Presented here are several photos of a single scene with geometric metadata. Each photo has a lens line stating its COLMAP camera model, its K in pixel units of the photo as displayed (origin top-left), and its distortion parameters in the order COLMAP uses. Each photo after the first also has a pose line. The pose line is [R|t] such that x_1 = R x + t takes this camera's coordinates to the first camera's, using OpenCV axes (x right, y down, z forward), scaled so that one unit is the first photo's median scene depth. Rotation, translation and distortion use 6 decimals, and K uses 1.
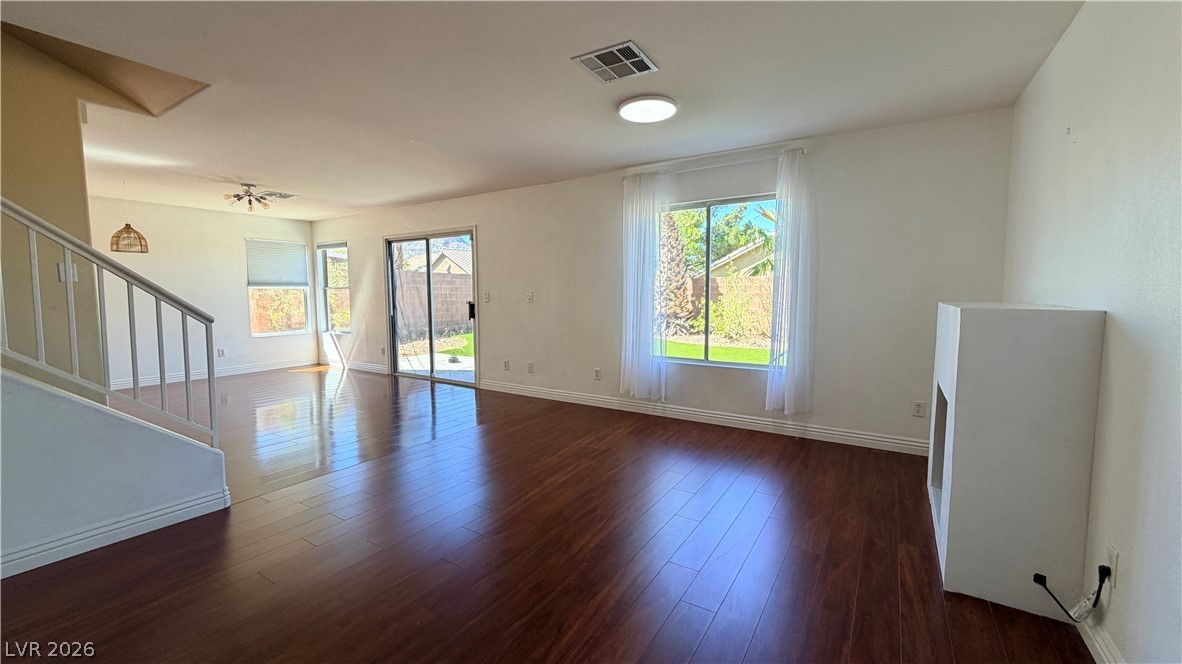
lens RADIAL K [[476.8, 0, 590.4], [0, 476.8, 330.6], [0, 0, 1]] dist [0.002747, 0.000169]
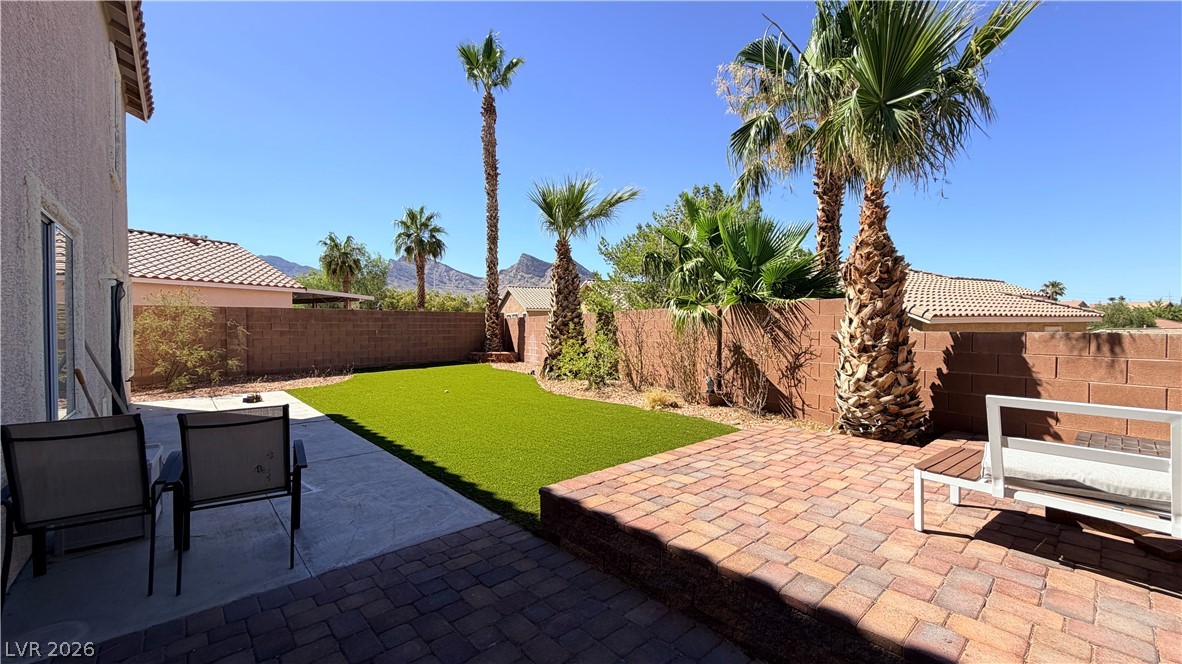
lens RADIAL K [[476.8, 0, 591.6], [0, 476.8, 330.5], [0, 0, 1]] dist [0.002747, 0.000169]
pose [[0.961074, -0.001950, -0.276284, 0.474007], [-0.018075, 0.997389, -0.069915, -0.016883], [0.275699, 0.072187, 0.958530, 0.175812]]
